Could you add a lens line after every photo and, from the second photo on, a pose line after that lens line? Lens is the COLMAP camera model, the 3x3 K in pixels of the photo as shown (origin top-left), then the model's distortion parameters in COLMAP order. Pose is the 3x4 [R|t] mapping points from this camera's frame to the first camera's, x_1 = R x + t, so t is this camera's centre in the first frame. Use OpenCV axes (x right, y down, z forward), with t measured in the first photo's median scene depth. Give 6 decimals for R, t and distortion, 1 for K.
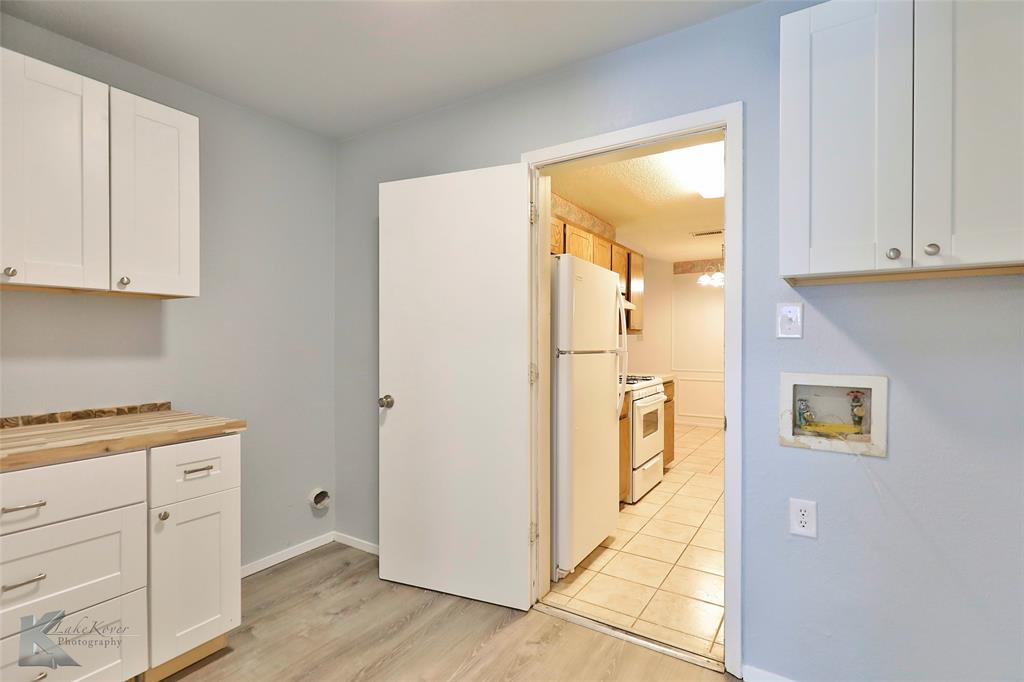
lens RADIAL K [[489.6, 0, 517.2], [0, 489.6, 340.5], [0, 0, 1]] dist [0.017717, -0.006398]
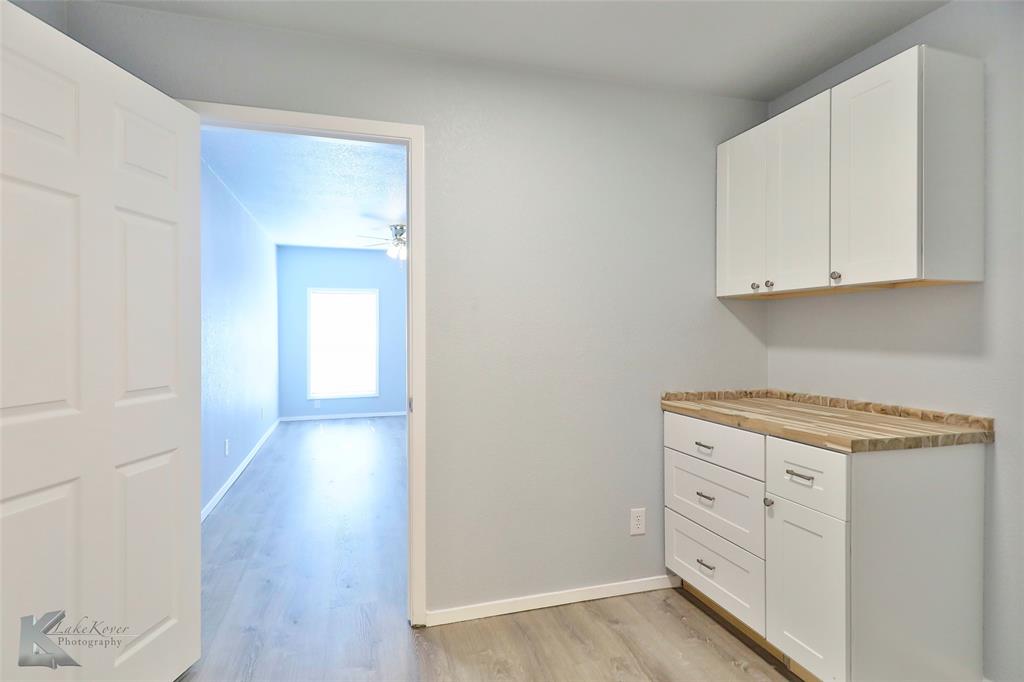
lens RADIAL K [[489.6, 0, 488.0], [0, 489.6, 349.8], [0, 0, 1]] dist [0.017717, -0.006398]
pose [[-0.662747, 0.025249, -0.748417, 0.419993], [-0.002700, 0.999344, 0.036105, -0.004461], [0.748838, 0.025949, -0.662244, 1.143615]]
